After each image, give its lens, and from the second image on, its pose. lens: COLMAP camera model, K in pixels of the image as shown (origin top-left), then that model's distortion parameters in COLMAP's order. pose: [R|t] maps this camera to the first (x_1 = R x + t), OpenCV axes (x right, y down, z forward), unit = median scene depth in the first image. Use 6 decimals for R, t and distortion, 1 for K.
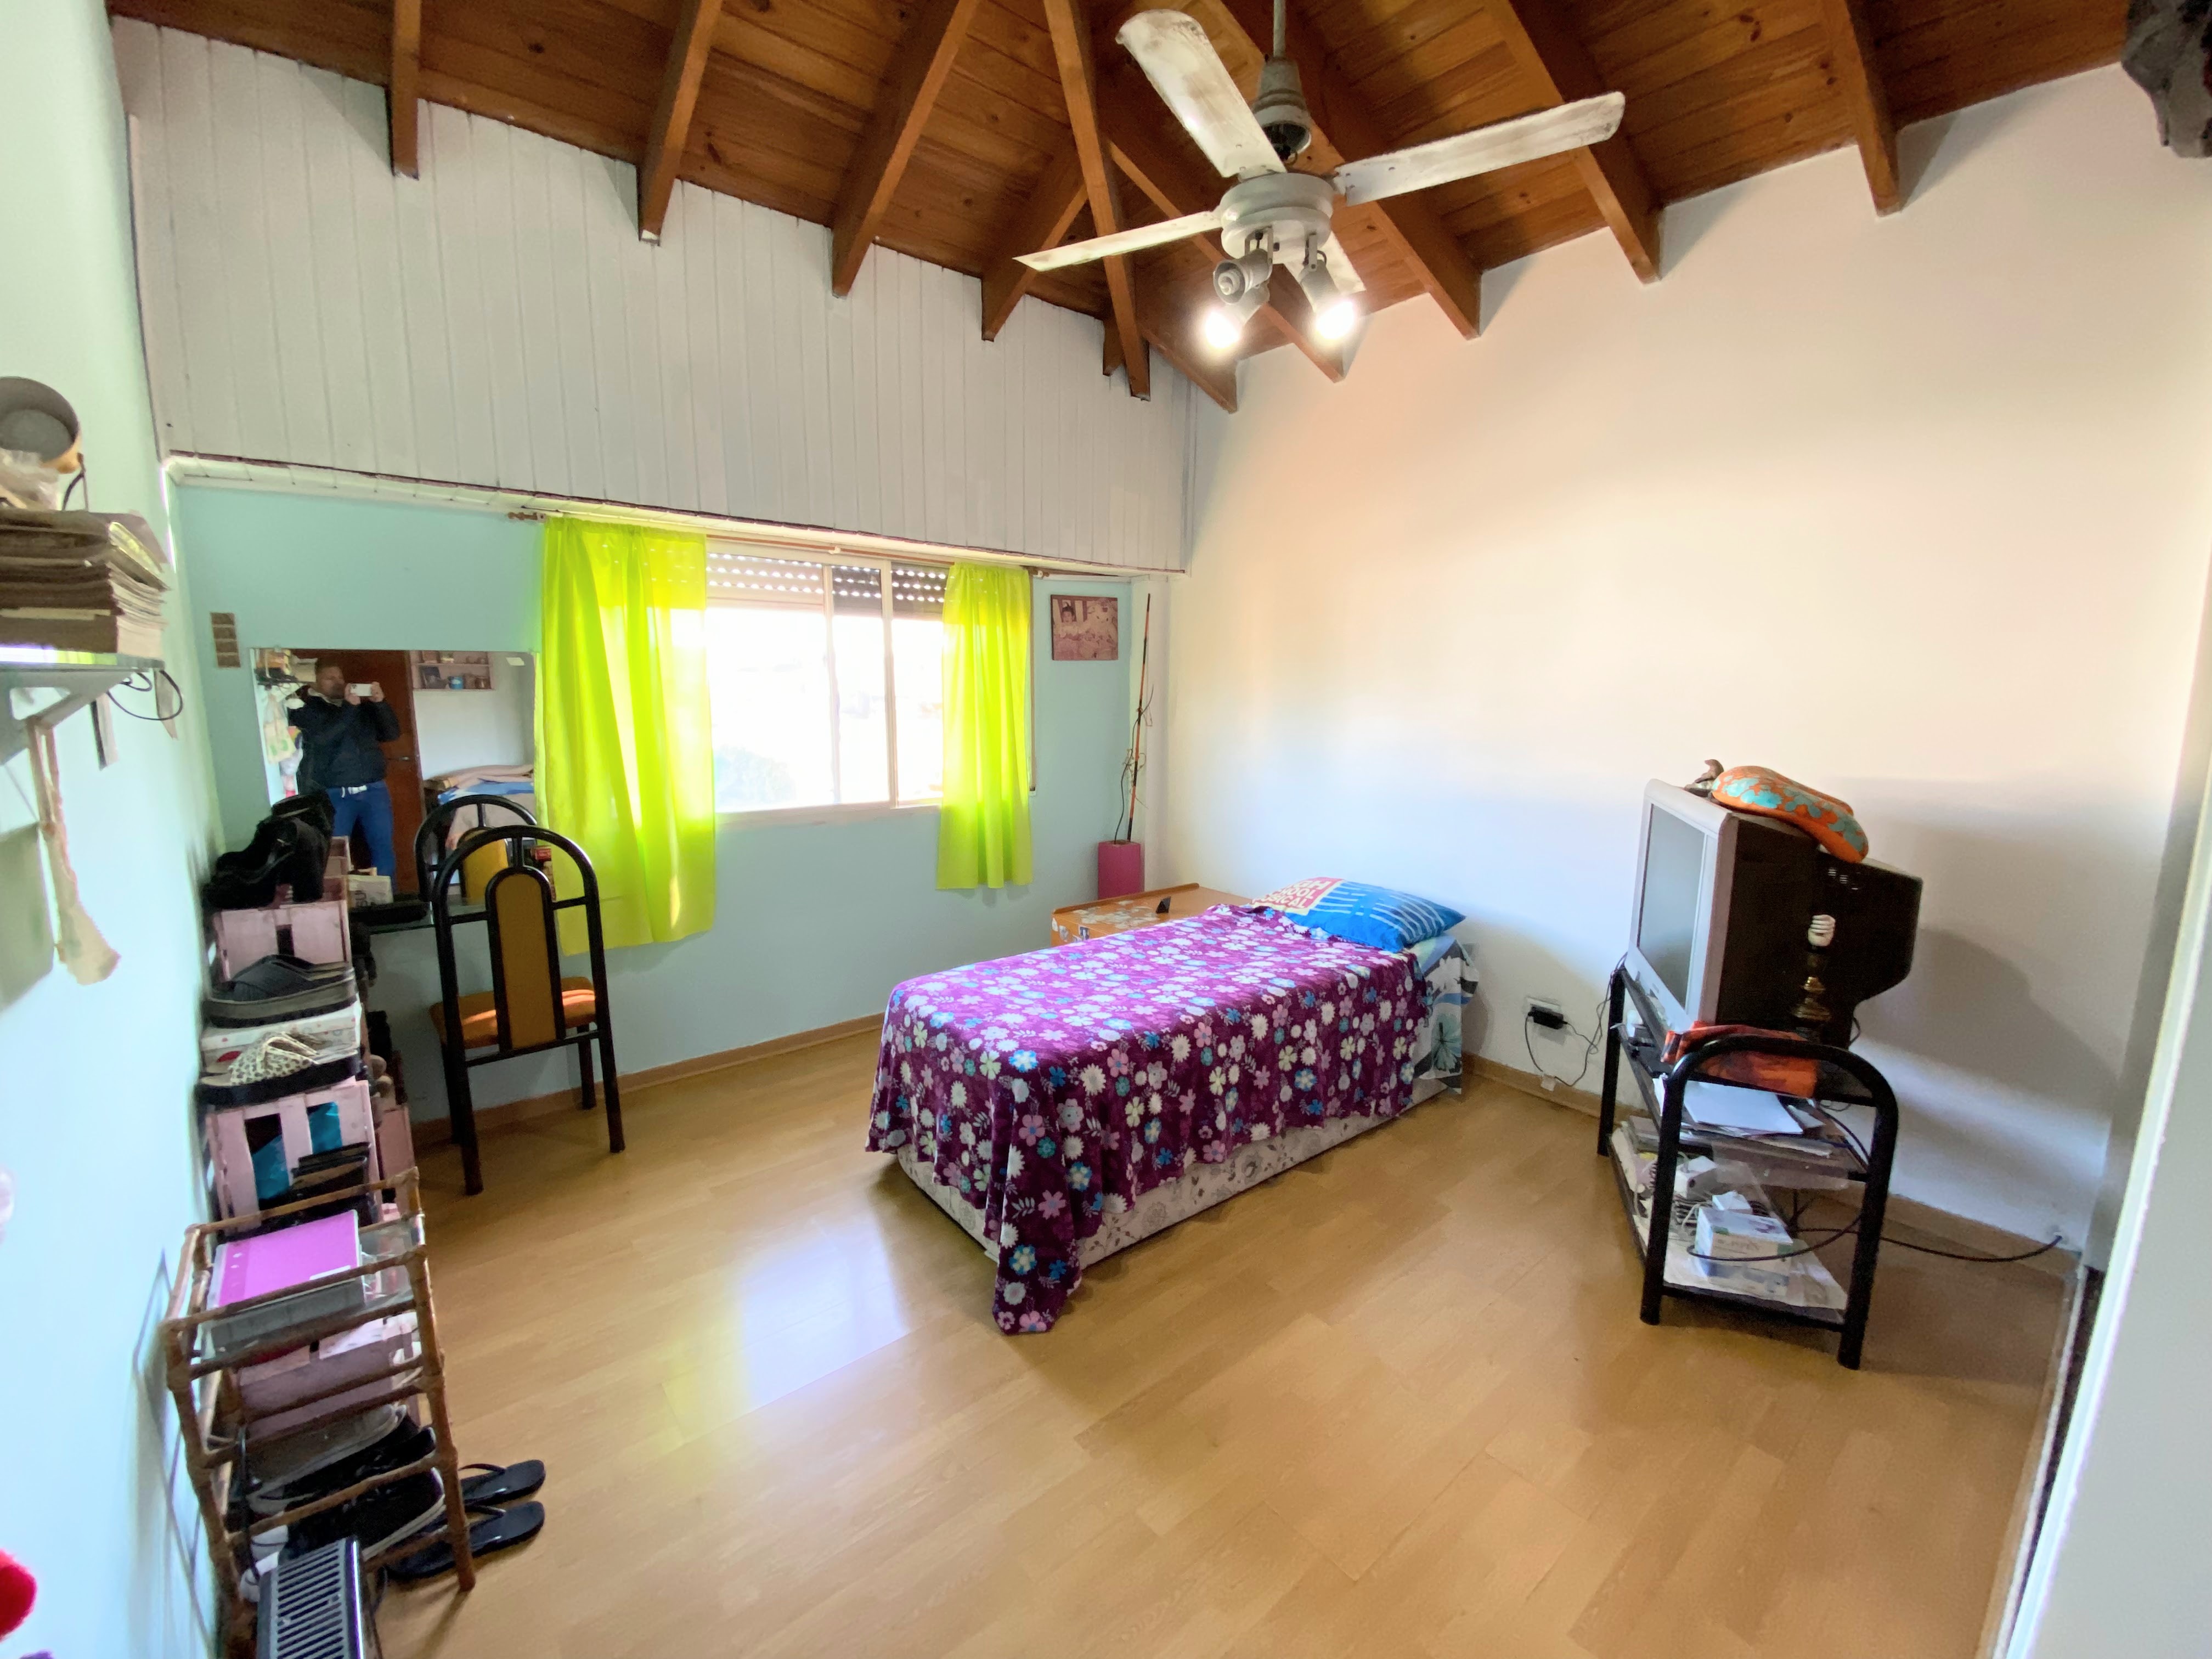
lens RADIAL K [[892.5, 0, 1109.2], [0, 892.5, 823.1], [0, 0, 1]] dist [-0.018340, -0.002016]
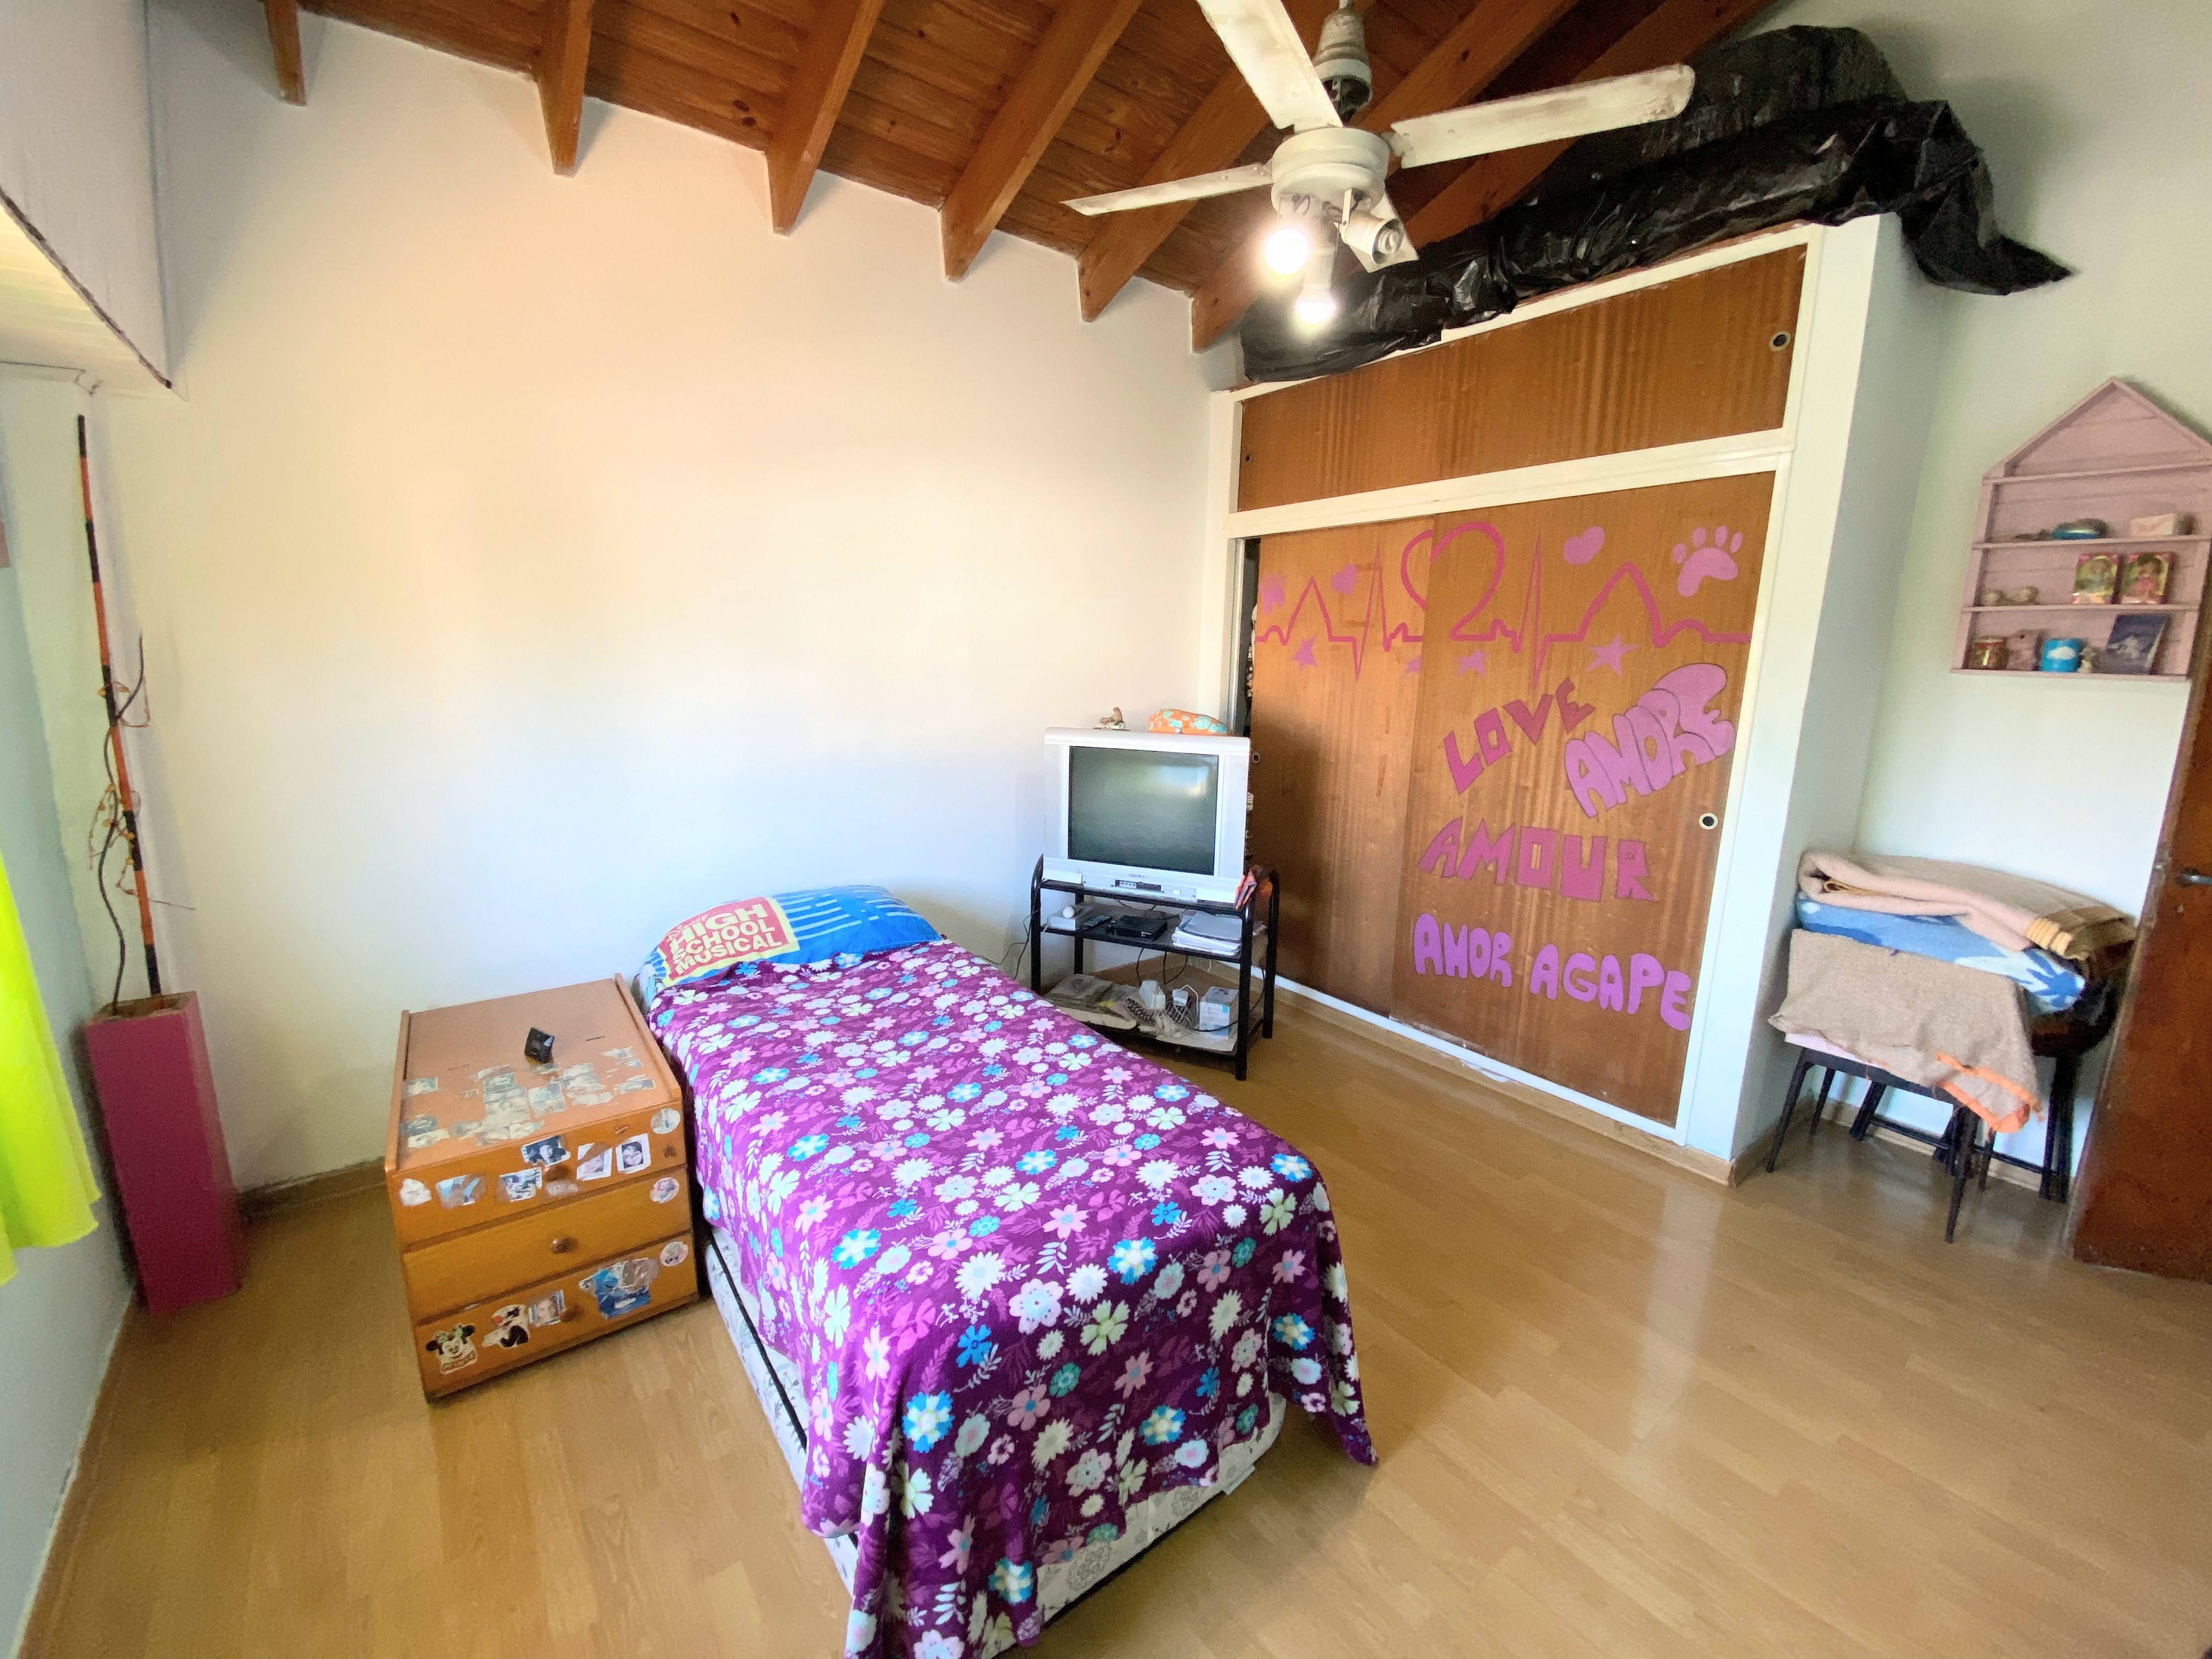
lens RADIAL K [[892.5, 0, 1107.5], [0, 892.5, 816.7], [0, 0, 1]] dist [-0.018340, -0.002016]
pose [[0.025796, -0.188626, 0.981710, -0.568660], [0.142149, 0.972750, 0.183169, -0.123372], [-0.989509, 0.134824, 0.051906, 0.806897]]
